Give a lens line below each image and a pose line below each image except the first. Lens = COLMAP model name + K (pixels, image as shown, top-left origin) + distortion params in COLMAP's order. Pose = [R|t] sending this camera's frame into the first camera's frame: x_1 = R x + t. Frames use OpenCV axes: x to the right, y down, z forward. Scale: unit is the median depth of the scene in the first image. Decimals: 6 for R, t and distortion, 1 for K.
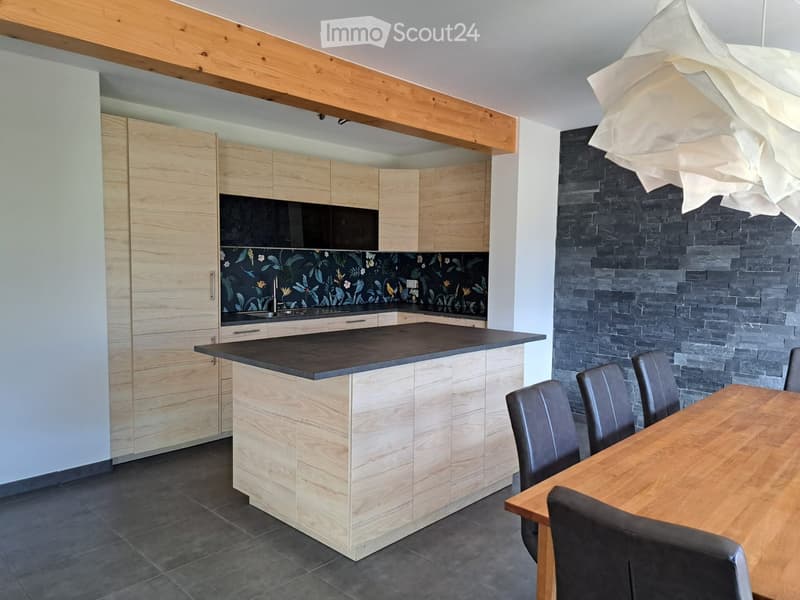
lens RADIAL K [[575.6, 0, 400.1], [0, 575.6, 305.8], [0, 0, 1]] dist [0.061976, -0.037683]
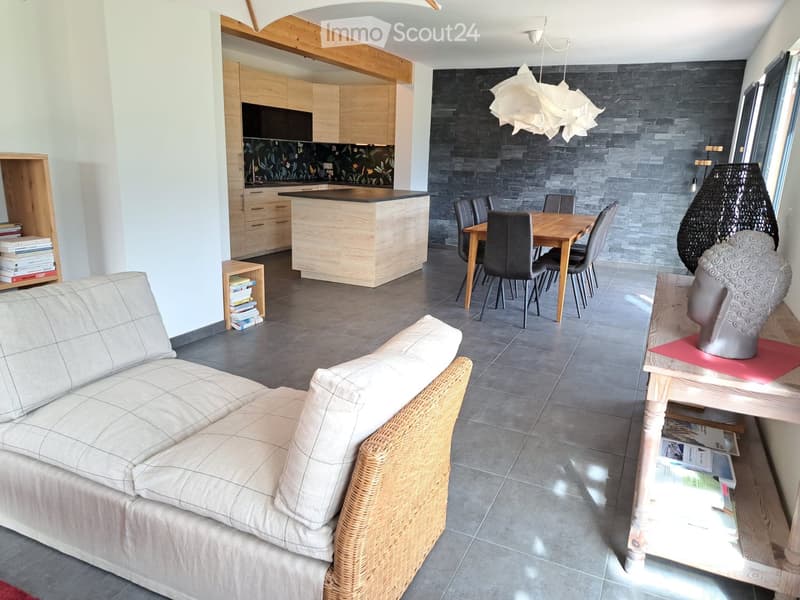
lens RADIAL K [[575.6, 0, 407.7], [0, 575.6, 295.0], [0, 0, 1]] dist [0.061976, -0.037683]
pose [[0.942414, -0.056695, 0.329609, -0.323189], [0.001776, 0.986361, 0.164586, 0.048084], [-0.334445, -0.154522, 0.929661, -0.520486]]
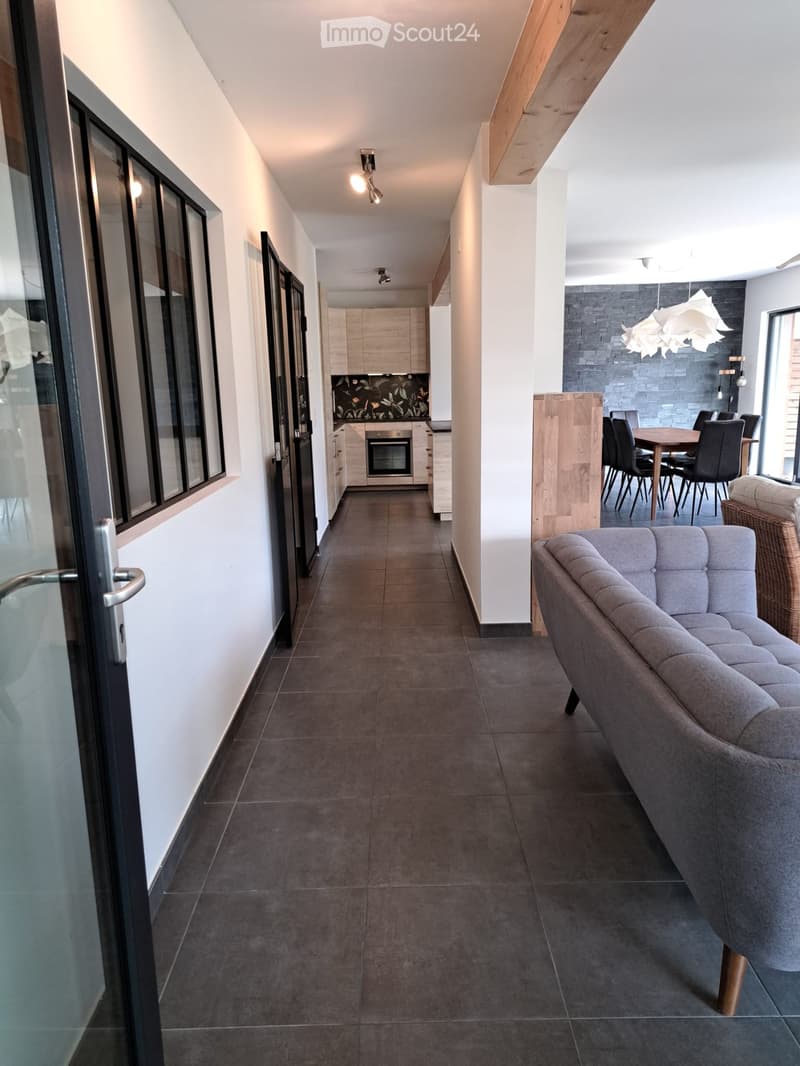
lens RADIAL K [[766.9, 0, 401.6], [0, 766.9, 537.7], [0, 0, 1]] dist [0.061976, -0.037683]
pose [[0.713053, -0.167368, 0.680840, -1.128104], [0.091960, 0.985026, 0.145834, 0.024047], [-0.695053, -0.041377, 0.717767, -0.326740]]
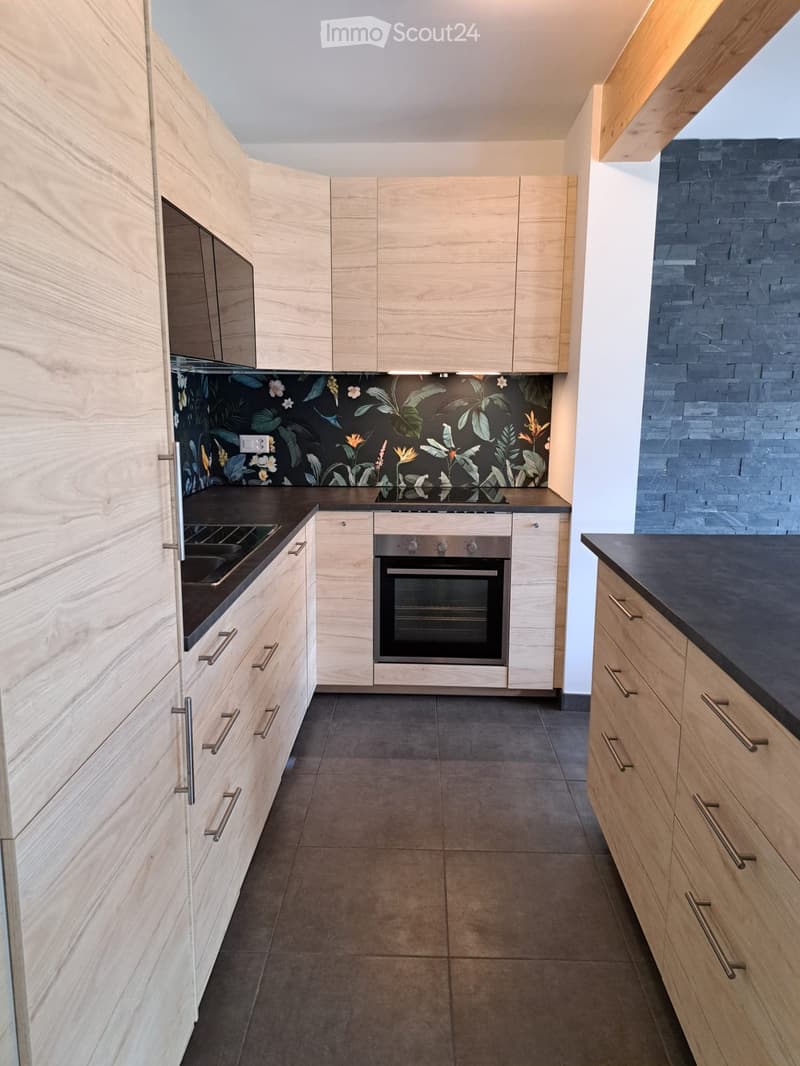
lens RADIAL K [[766.9, 0, 395.7], [0, 766.9, 536.7], [0, 0, 1]] dist [0.061976, -0.037683]
pose [[0.740882, -0.130224, 0.658889, -0.349269], [0.060898, 0.990007, 0.127190, -0.040793], [-0.668868, -0.054108, 0.741409, 0.529021]]
